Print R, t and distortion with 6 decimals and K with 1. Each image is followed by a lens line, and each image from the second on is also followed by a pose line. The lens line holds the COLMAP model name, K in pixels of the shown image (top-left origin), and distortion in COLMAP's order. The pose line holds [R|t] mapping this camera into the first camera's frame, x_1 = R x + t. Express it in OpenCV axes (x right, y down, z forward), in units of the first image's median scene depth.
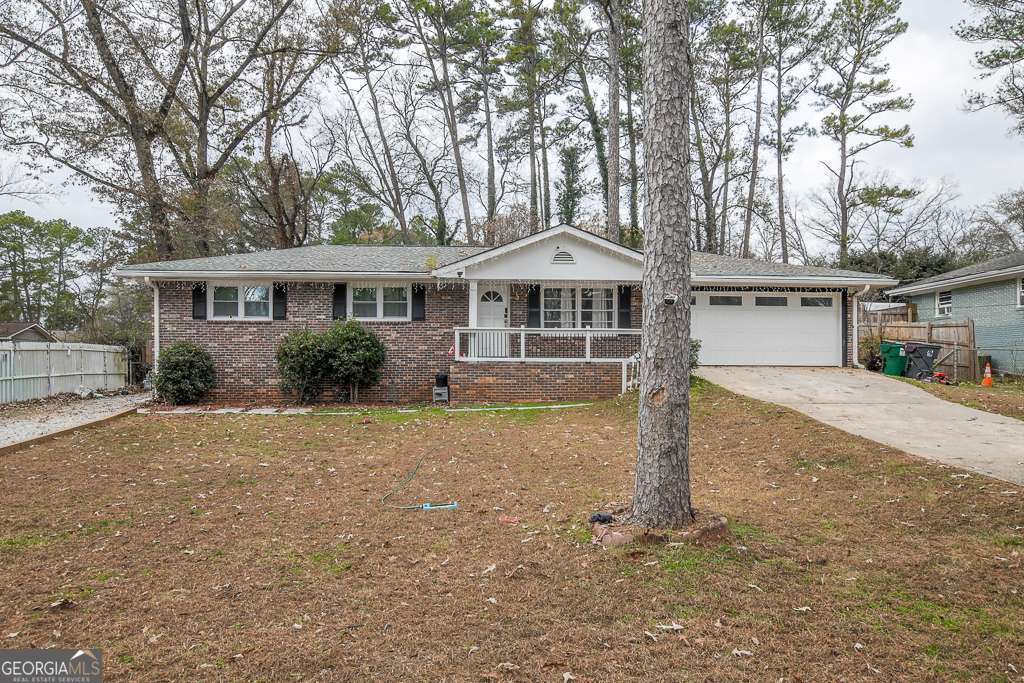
lens RADIAL K [[641.3, 0, 510.5], [0, 641.3, 364.2], [0, 0, 1]] dist [-0.004003, -0.000634]
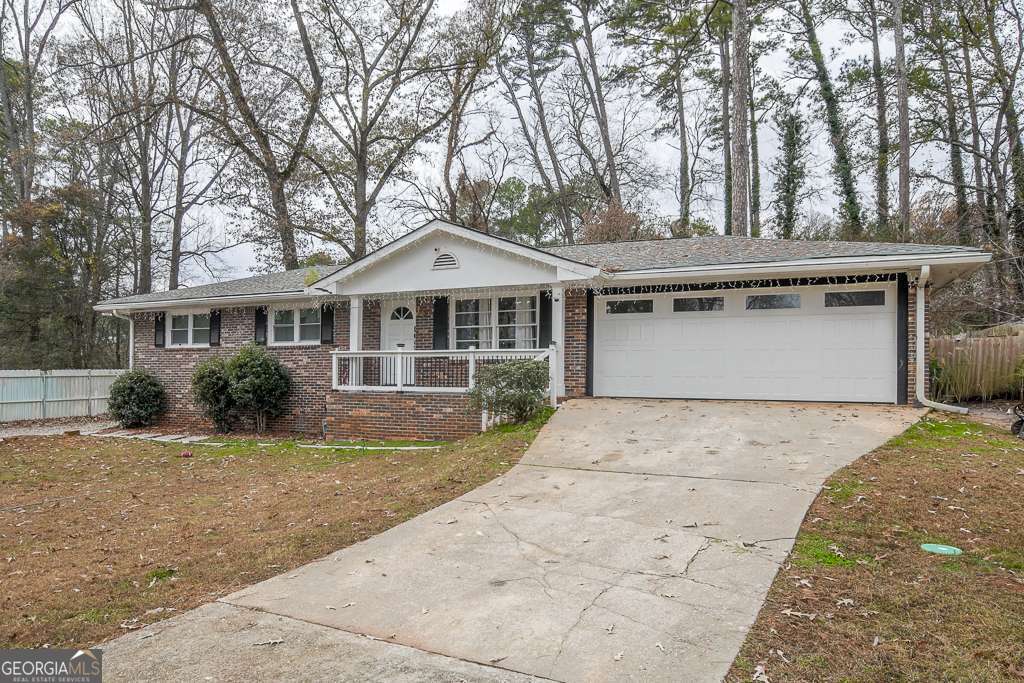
lens RADIAL K [[663.5, 0, 485.2], [0, 663.5, 385.1], [0, 0, 1]] dist [-0.001750, 0.000383]
pose [[0.883954, 0.006892, -0.467522, 0.469093], [-0.004234, 0.999968, 0.006736, -0.016495], [0.467554, -0.003975, 0.883956, 0.266050]]
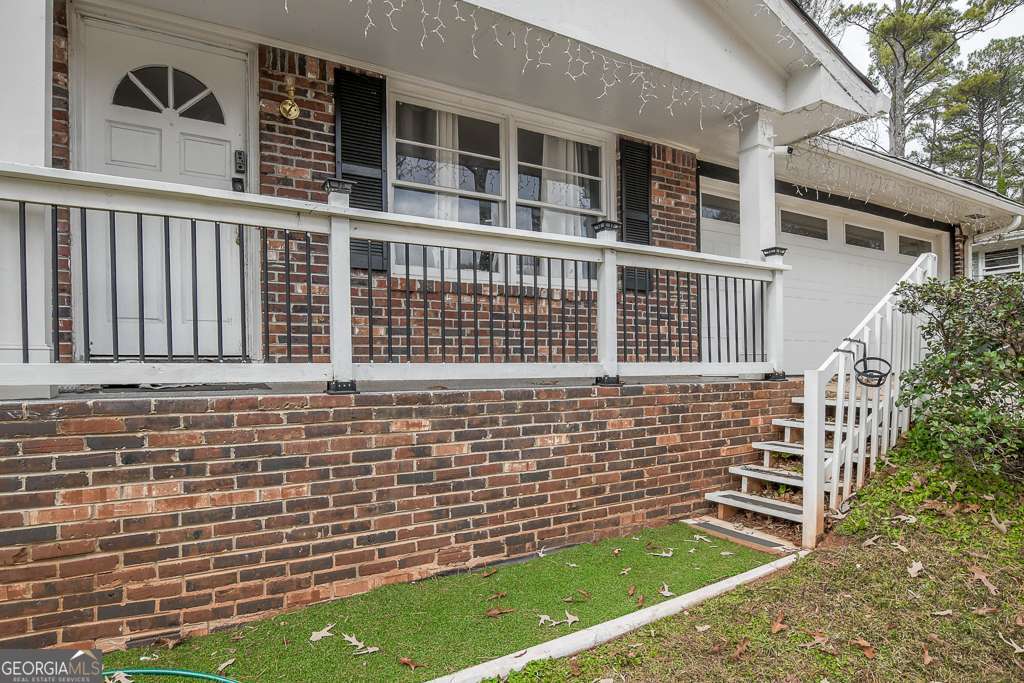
lens RADIAL K [[569.3, 0, 511.1], [0, 569.3, 371.2], [0, 0, 1]] dist [-0.016342, -0.000058]
pose [[0.899341, -0.013641, 0.437036, -0.008996], [0.004121, 0.999733, 0.022725, -0.009999], [-0.437229, -0.018636, 0.899157, 0.745896]]
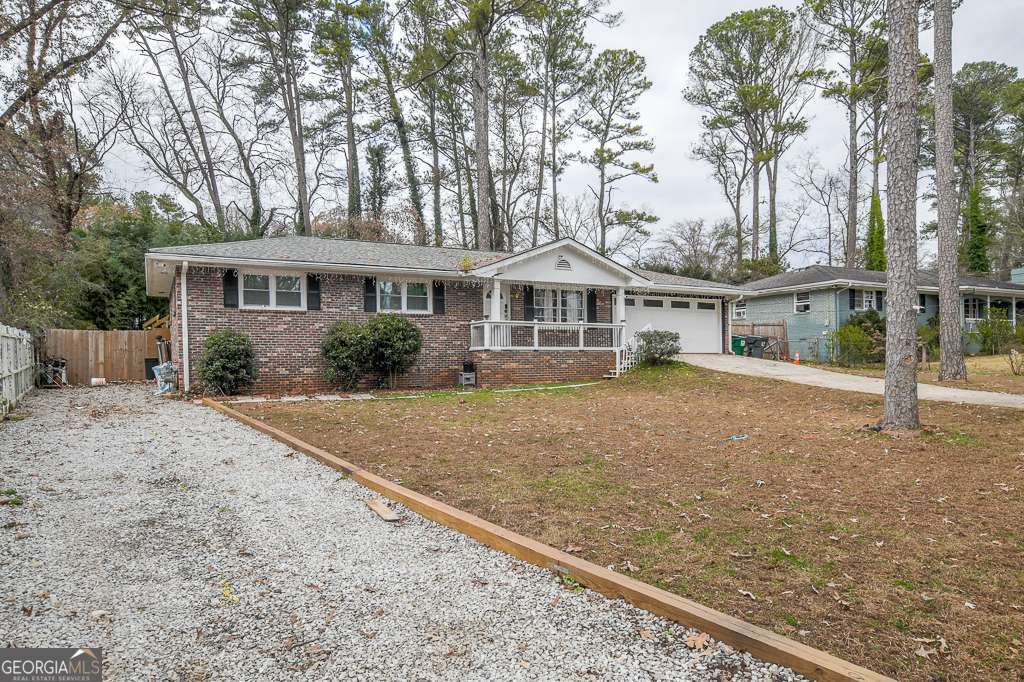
lens RADIAL K [[641.3, 0, 510.5], [0, 641.3, 363.7], [0, 0, 1]] dist [-0.004003, -0.000634]
pose [[0.906374, -0.011852, 0.422310, -0.480492], [0.009196, 0.999923, 0.008327, 0.010288], [-0.422376, -0.003663, 0.906413, -0.058676]]
